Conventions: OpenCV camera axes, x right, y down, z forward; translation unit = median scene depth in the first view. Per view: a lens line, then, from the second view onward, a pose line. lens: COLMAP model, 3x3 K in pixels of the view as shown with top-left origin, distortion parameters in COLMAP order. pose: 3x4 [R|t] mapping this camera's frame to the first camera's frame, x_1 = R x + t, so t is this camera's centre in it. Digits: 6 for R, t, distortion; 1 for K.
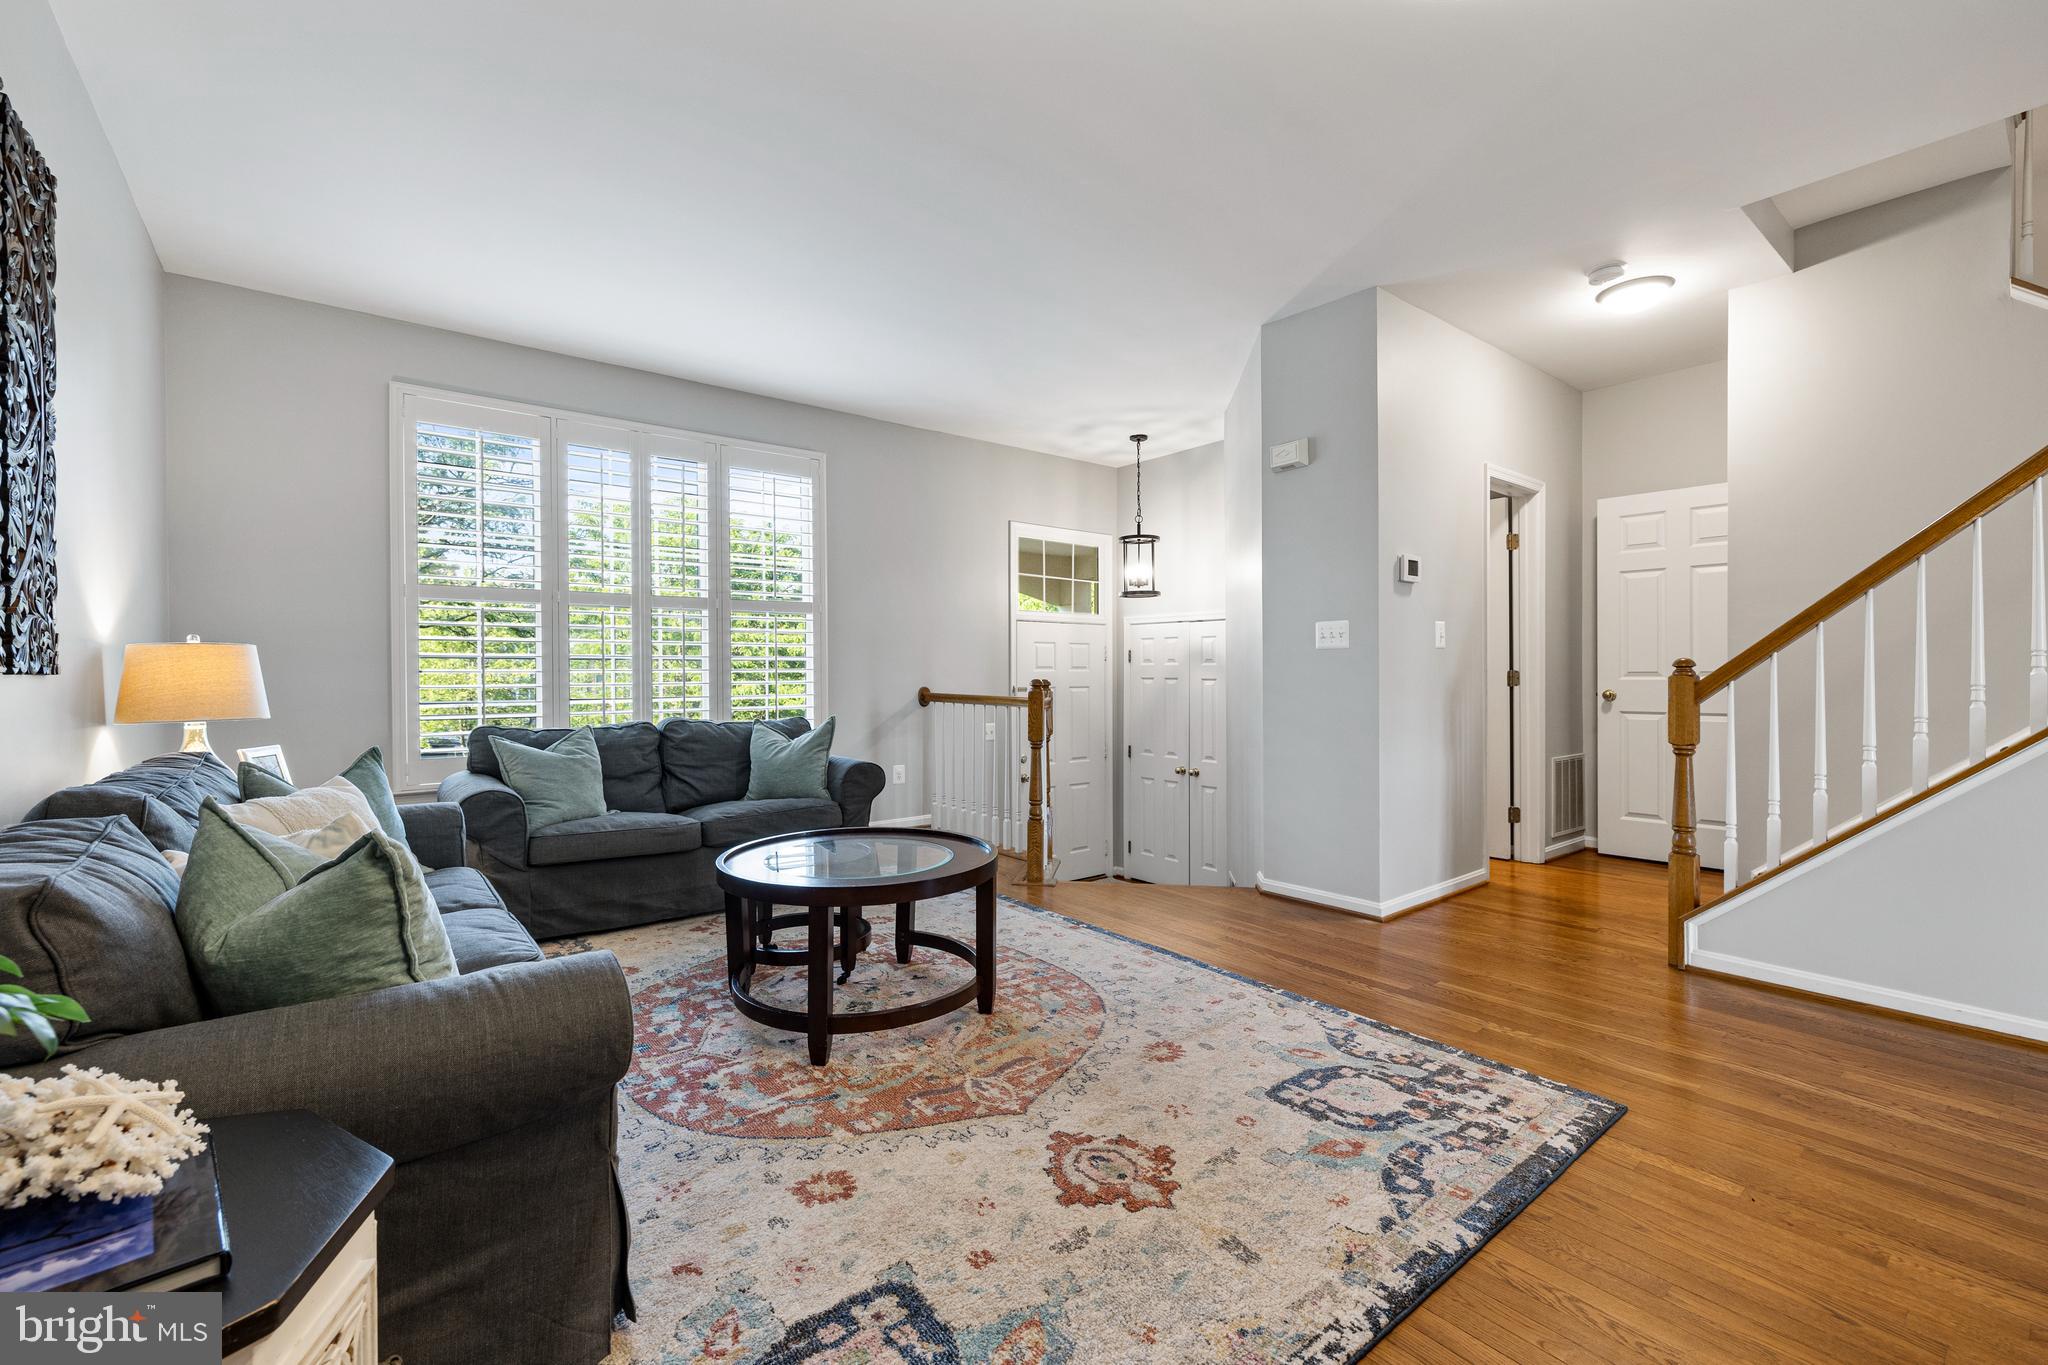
lens RADIAL K [[863.4, 0, 1023.4], [0, 863.4, 676.8], [0, 0, 1]] dist [-0.001319, 0.000582]
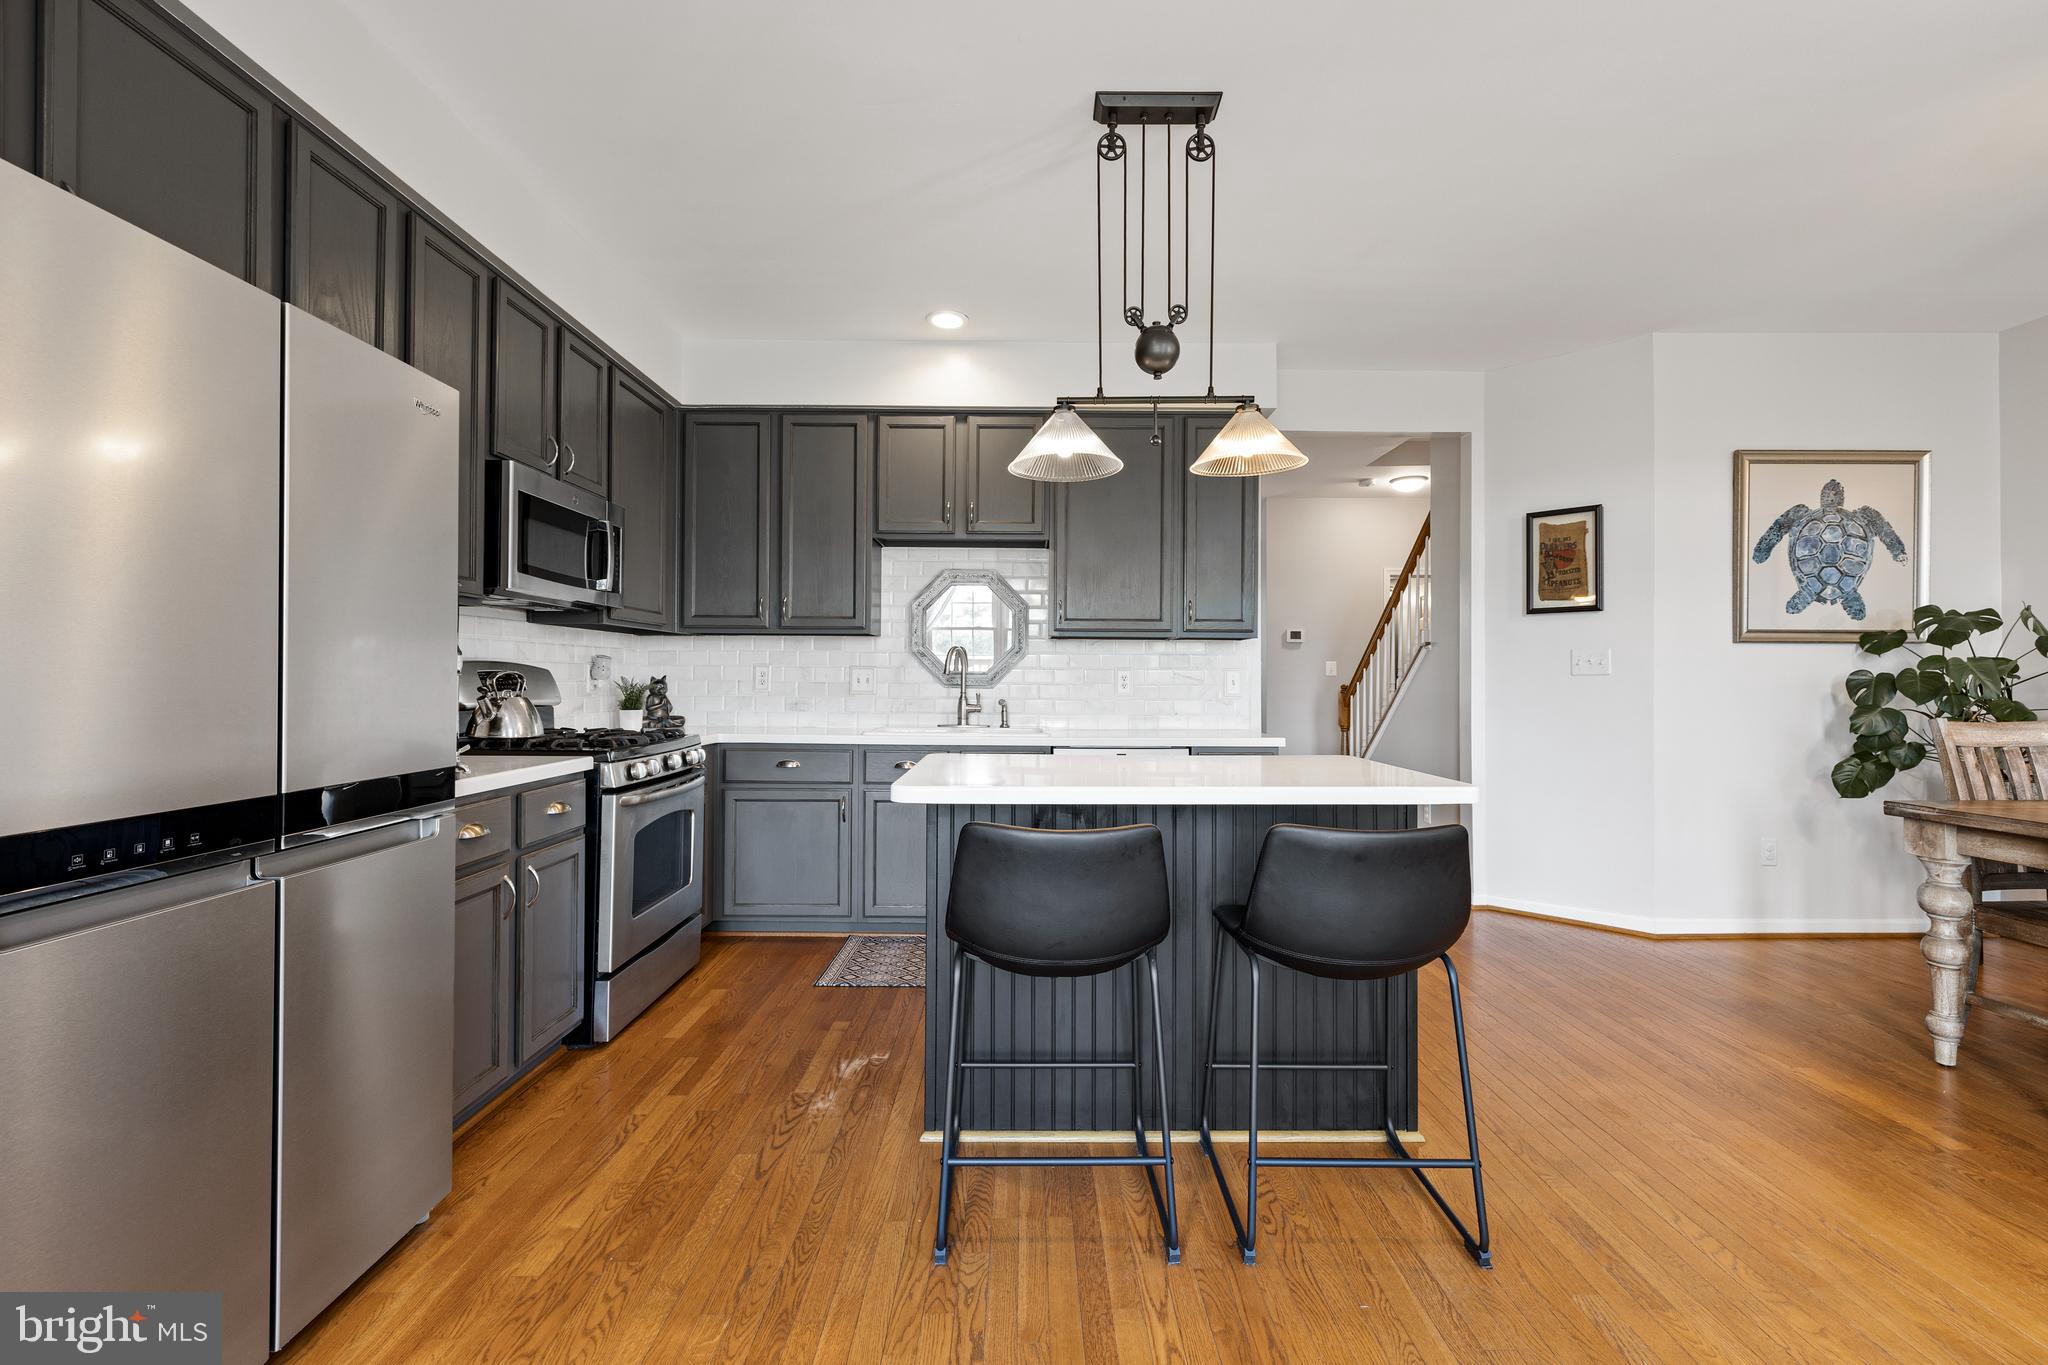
lens RADIAL K [[863.4, 0, 1019.4], [0, 863.4, 673.5], [0, 0, 1]] dist [-0.001319, 0.000582]
pose [[0.774147, 0.003508, -0.632996, 2.011299], [-0.009899, 0.999929, -0.006566, -0.035038], [0.632928, 0.011349, 0.774128, -1.498230]]
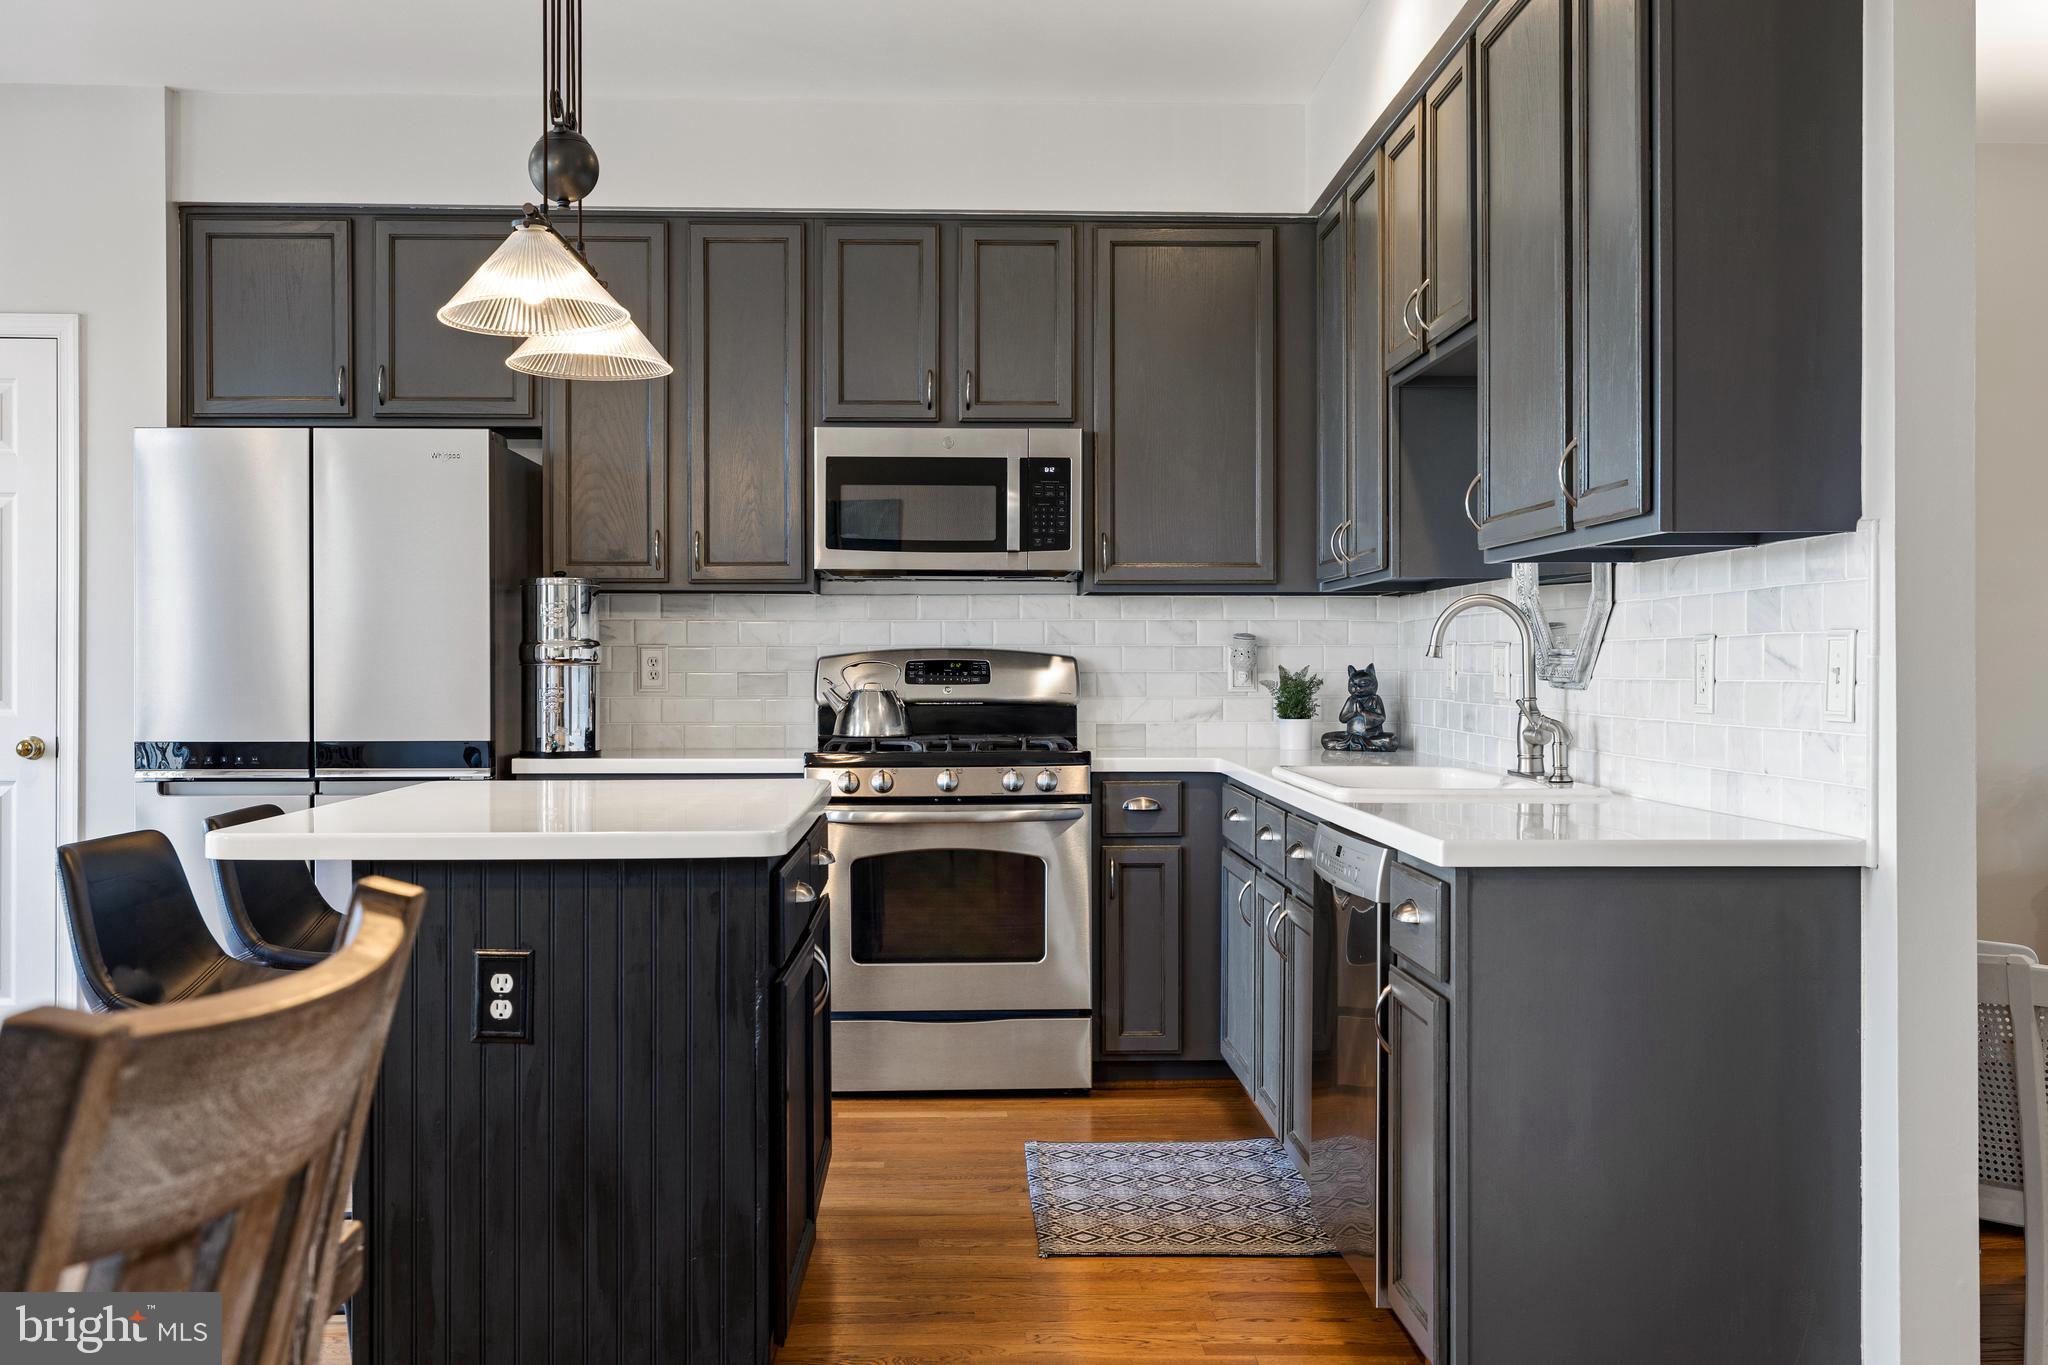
lens RADIAL K [[1970.6, 0, 1045.7], [0, 1970.6, 675.0], [0, 0, 1]] dist [0.002463, 0.000000]
pose [[-0.590928, 0.006616, -0.806697, 2.512931], [-0.000835, 0.999961, 0.008813, -0.042518], [0.806724, 0.005881, -0.590899, 0.616238]]
